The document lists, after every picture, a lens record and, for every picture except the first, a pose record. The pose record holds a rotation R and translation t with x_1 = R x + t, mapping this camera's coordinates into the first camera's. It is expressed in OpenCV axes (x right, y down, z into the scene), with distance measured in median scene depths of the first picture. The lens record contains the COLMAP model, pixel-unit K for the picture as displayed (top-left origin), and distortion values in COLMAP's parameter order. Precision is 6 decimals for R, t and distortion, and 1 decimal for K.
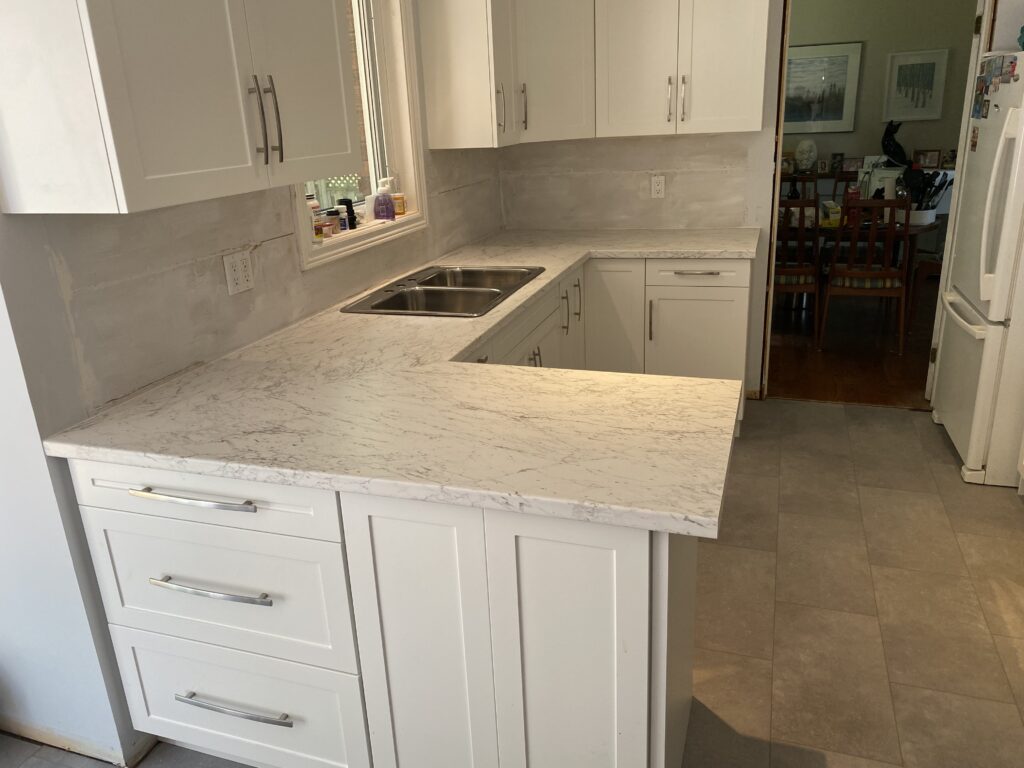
lens RADIAL K [[782.5, 0, 512.0], [0, 782.5, 384.0], [0, 0, 1]] dist [0.061262, -0.055801]
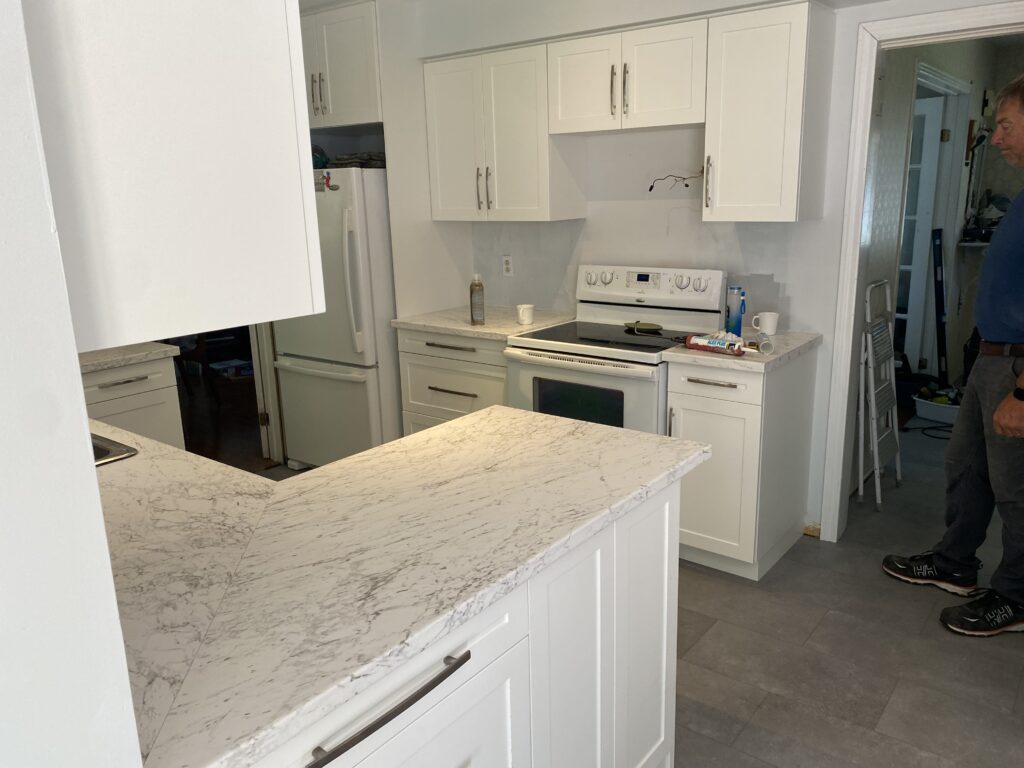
lens RADIAL K [[782.5, 0, 512.0], [0, 782.5, 384.0], [0, 0, 1]] dist [0.061262, -0.055801]
pose [[0.318427, -0.191304, 0.928443, -0.903523], [0.322650, 0.942818, 0.083607, -0.138693], [-0.891348, 0.272940, 0.361944, 0.535111]]
